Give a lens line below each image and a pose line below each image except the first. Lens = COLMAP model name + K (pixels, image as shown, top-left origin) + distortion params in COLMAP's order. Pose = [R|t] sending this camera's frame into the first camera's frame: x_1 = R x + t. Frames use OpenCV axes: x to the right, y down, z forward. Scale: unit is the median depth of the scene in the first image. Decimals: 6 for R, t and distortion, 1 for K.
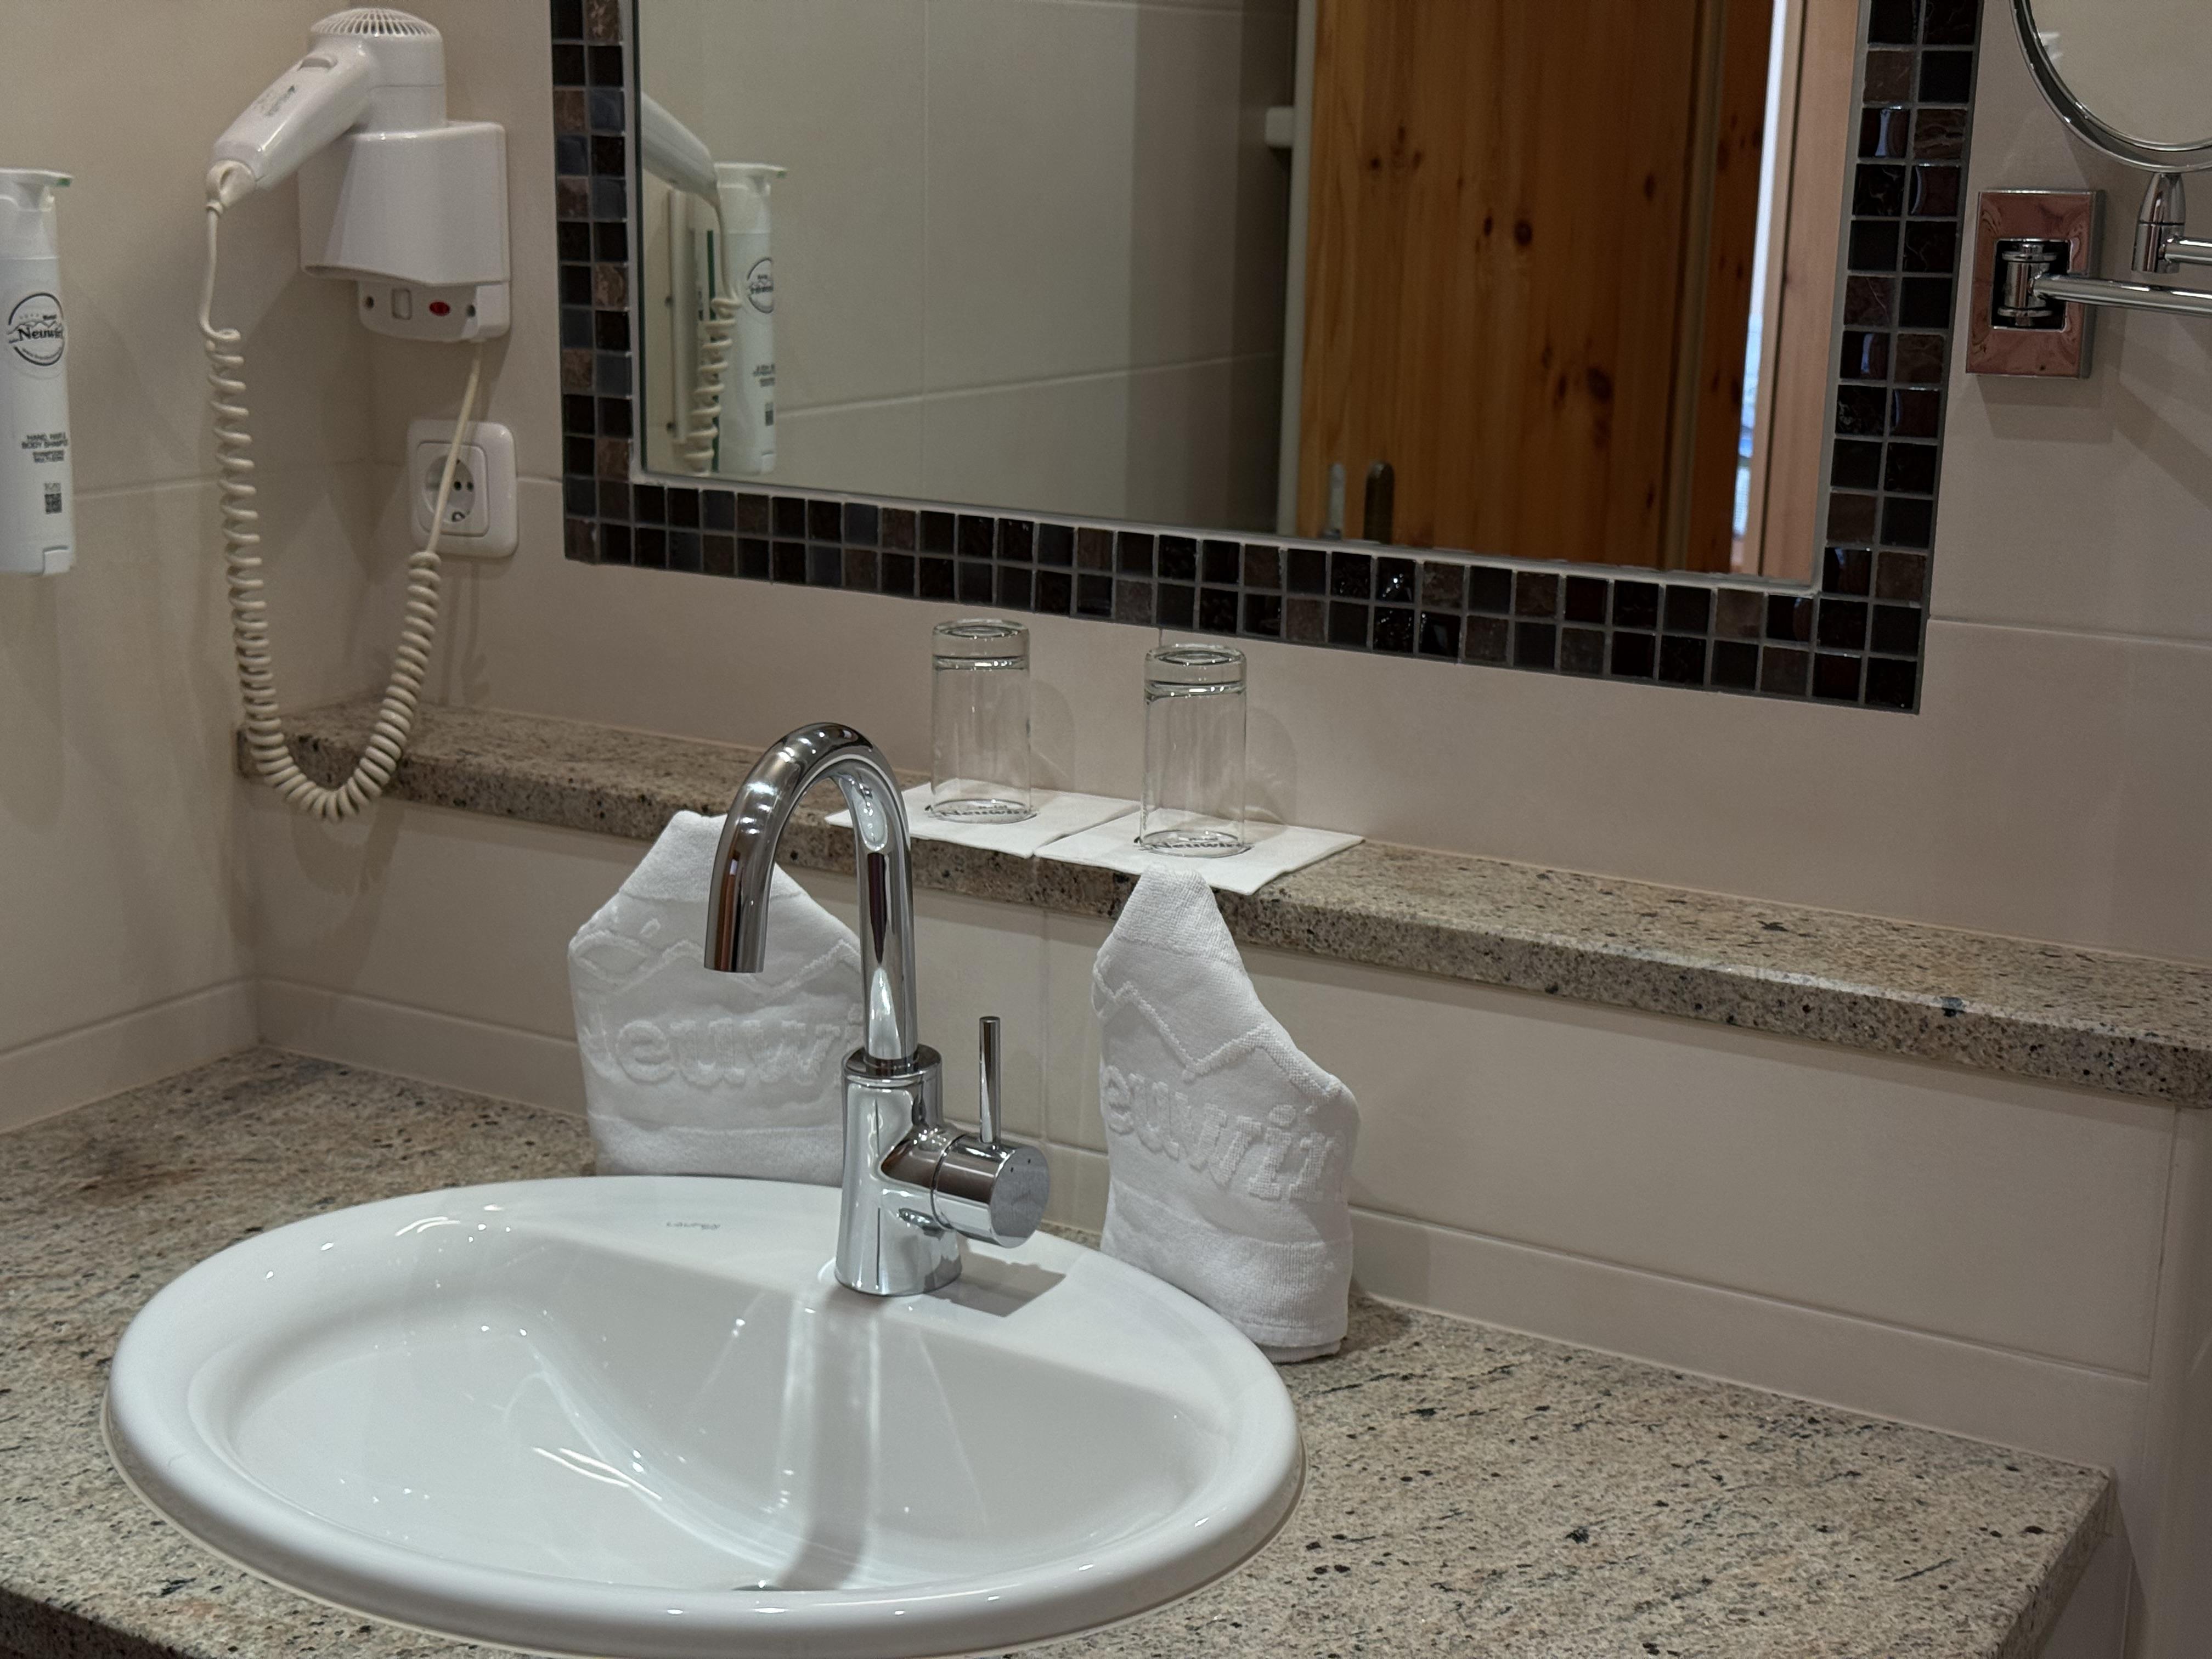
lens RADIAL K [[3026.8, 0, 1106.0], [0, 3026.8, 829.5], [0, 0, 1]] dist [-0.081138, 0.860095]
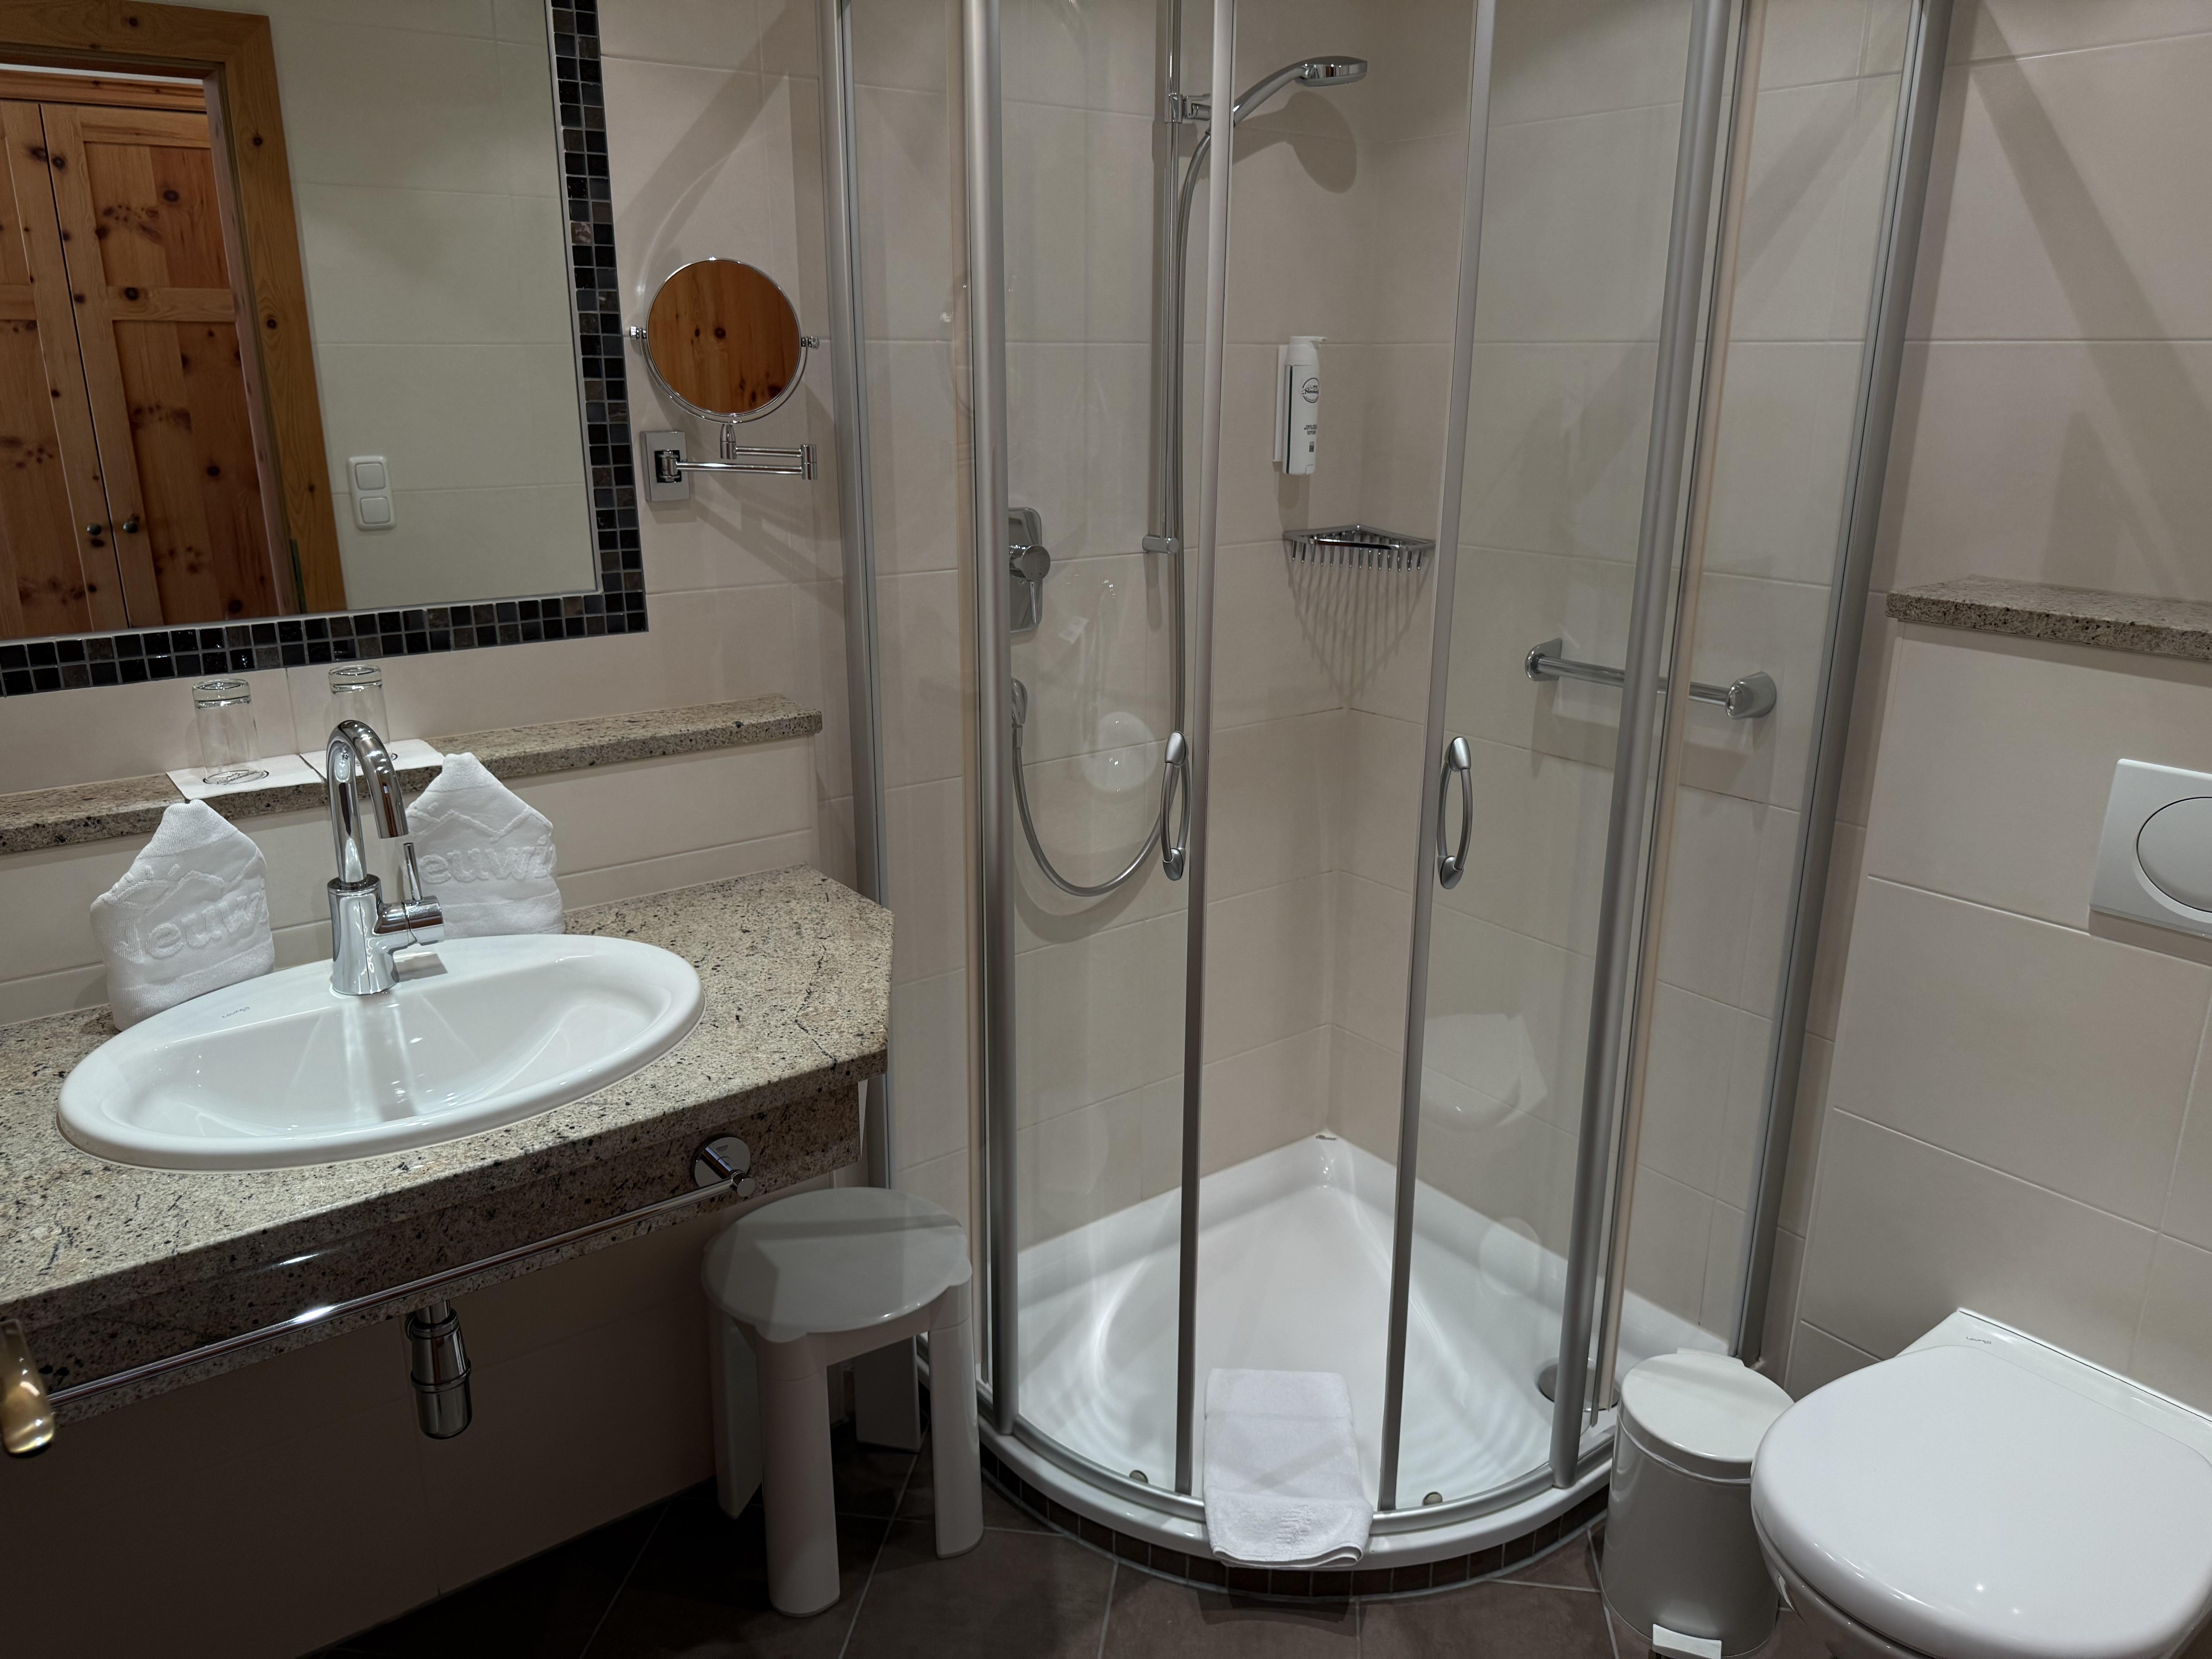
lens RADIAL K [[1575.6, 0, 1100.2], [0, 1575.6, 826.1], [0, 0, 1]] dist [0.135567, -0.209743]
pose [[0.381505, -0.286039, 0.878997, -0.856071], [0.212824, 0.952551, 0.217604, -0.094603], [-0.899533, 0.104055, 0.424279, 0.063559]]
